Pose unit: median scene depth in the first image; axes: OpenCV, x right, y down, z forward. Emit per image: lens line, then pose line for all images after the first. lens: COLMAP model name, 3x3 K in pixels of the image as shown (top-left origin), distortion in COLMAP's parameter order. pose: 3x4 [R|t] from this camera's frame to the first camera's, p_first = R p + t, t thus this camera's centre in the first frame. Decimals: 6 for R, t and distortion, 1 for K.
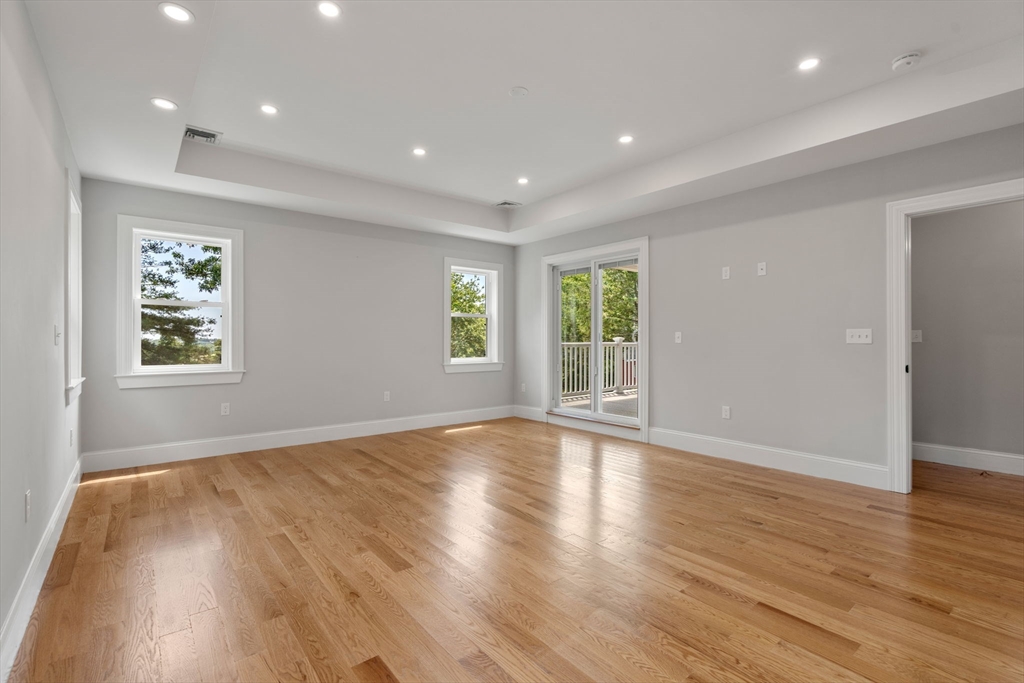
lens RADIAL K [[460.7, 0, 514.6], [0, 460.7, 339.2], [0, 0, 1]] dist [-0.001962, 0.001047]
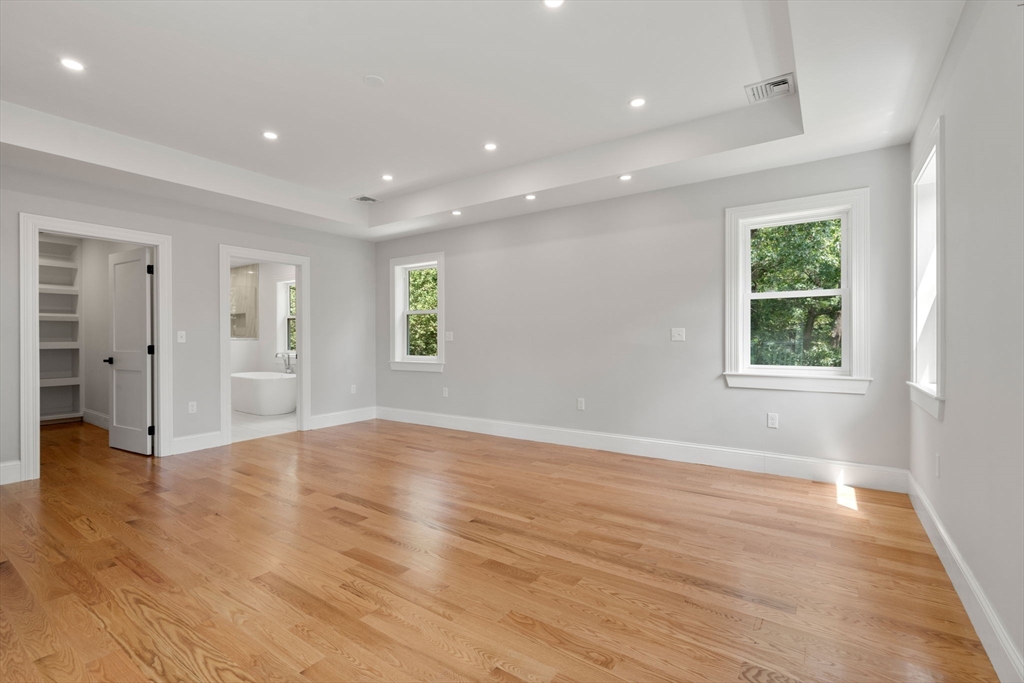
lens RADIAL K [[460.7, 0, 517.2], [0, 460.7, 346.7], [0, 0, 1]] dist [-0.001962, 0.001047]
pose [[-0.958915, 0.010095, -0.283513, -0.004647], [0.005552, 0.999843, 0.016823, -0.000048], [0.283639, 0.014558, -0.958821, 1.864362]]
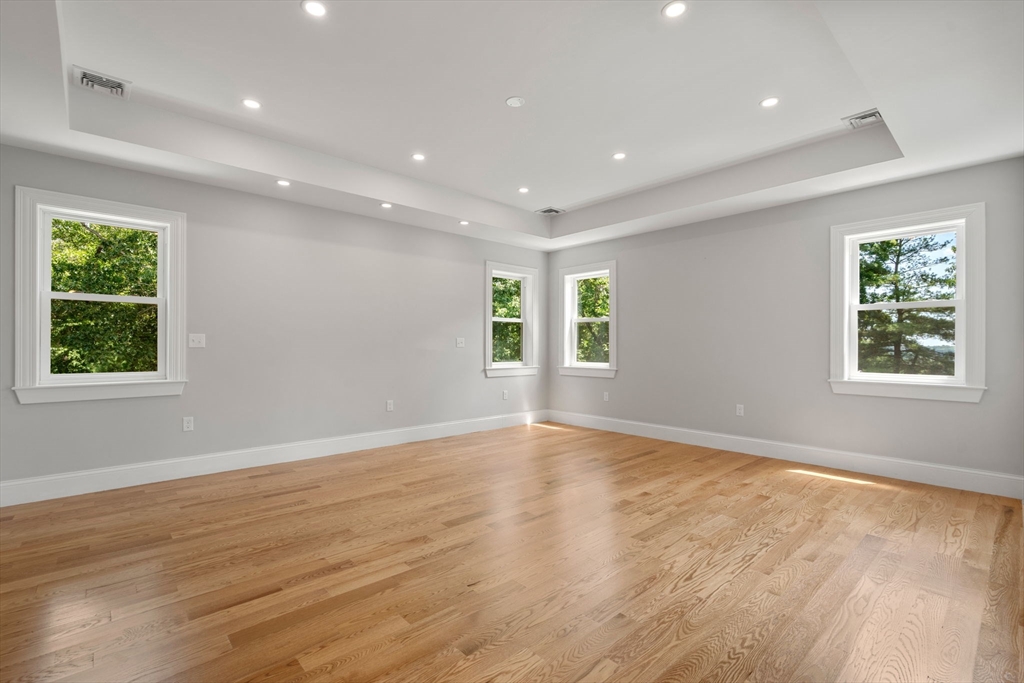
lens RADIAL K [[460.7, 0, 498.1], [0, 460.7, 344.4], [0, 0, 1]] dist [-0.001962, 0.001047]
pose [[0.042050, -0.003243, -0.999110, 0.951390], [0.002113, 0.999993, -0.003157, 0.004009], [0.999113, -0.001979, 0.042057, 0.854785]]
